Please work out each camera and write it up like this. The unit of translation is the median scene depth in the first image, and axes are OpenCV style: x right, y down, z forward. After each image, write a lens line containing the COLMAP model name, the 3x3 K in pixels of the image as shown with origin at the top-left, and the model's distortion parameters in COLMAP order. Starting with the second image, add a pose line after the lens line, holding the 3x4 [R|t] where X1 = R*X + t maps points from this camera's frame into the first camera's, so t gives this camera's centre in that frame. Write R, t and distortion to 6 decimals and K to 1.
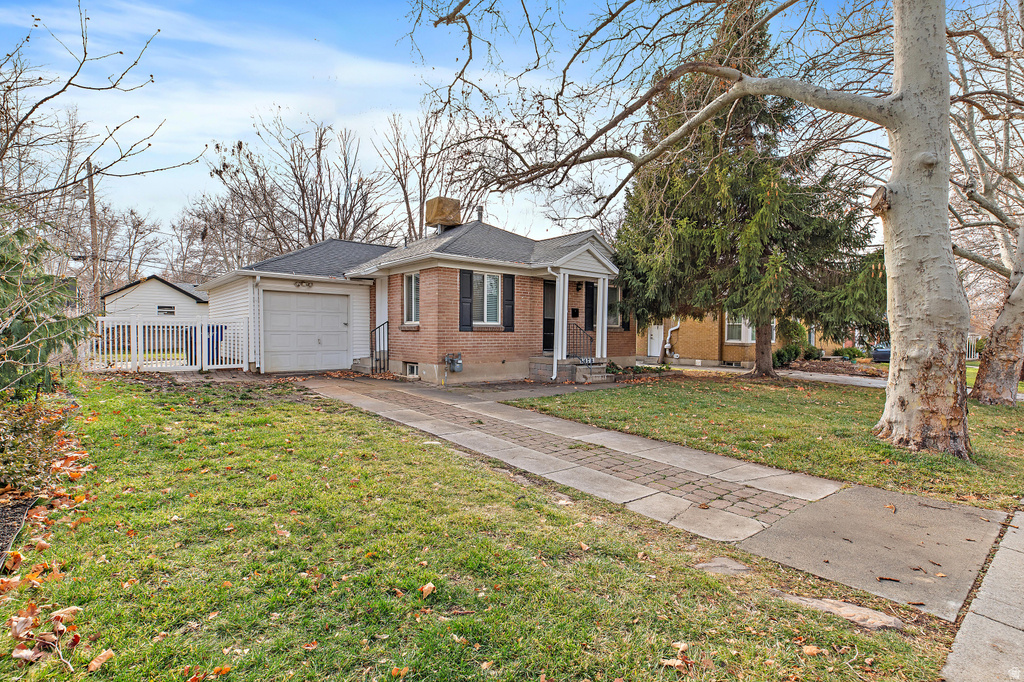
lens RADIAL K [[468.7, 0, 514.1], [0, 468.7, 342.4], [0, 0, 1]] dist [0.005913, -0.000139]
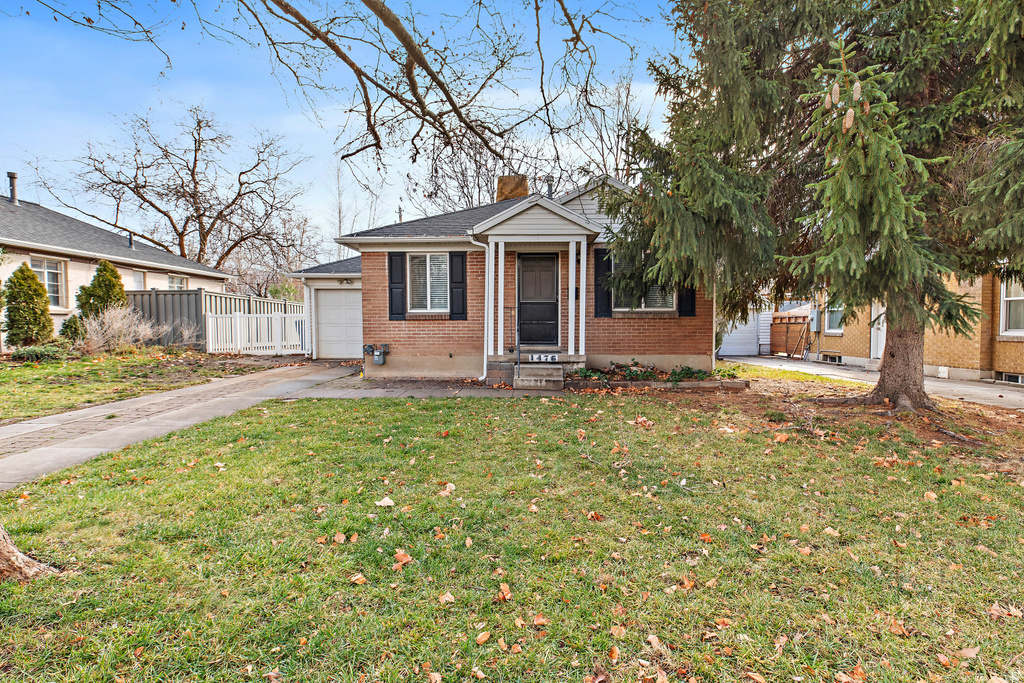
lens RADIAL K [[468.7, 0, 517.0], [0, 468.7, 340.4], [0, 0, 1]] dist [0.005913, -0.000139]
pose [[0.750590, 0.008891, -0.660709, 0.630819], [-0.004586, 0.999955, 0.008246, 0.006349], [0.660753, -0.003159, 0.750597, 0.444938]]
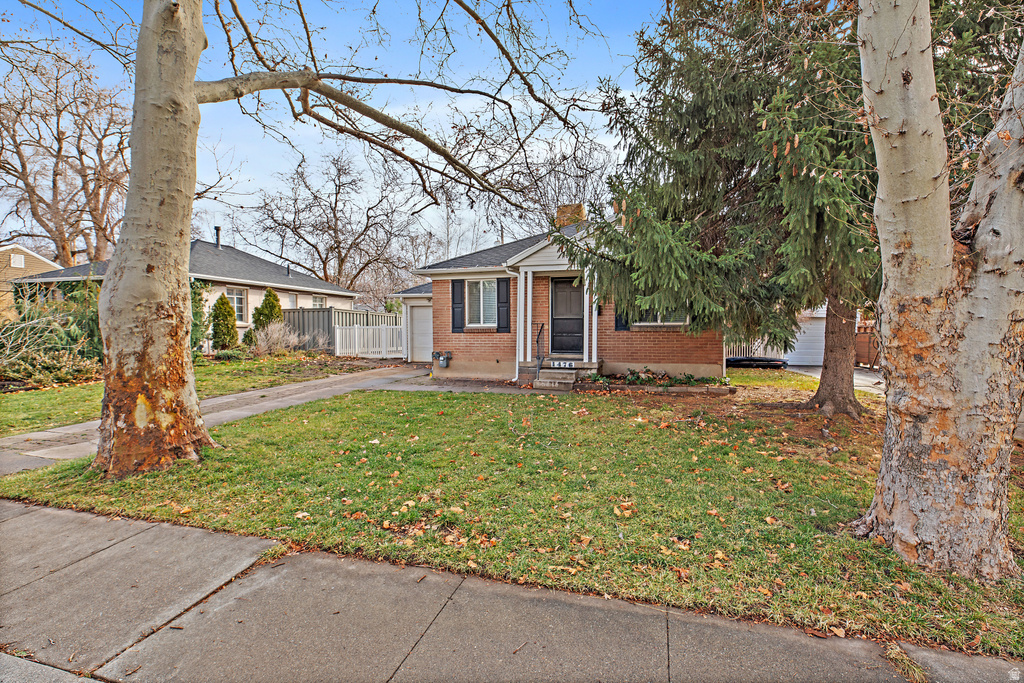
lens RADIAL K [[468.7, 0, 514.6], [0, 468.7, 339.9], [0, 0, 1]] dist [0.005913, -0.000139]
pose [[0.559318, 0.004108, -0.828943, 0.878969], [-0.010730, 0.999940, -0.002284, -0.004767], [0.828884, 0.010172, 0.559329, 0.442754]]
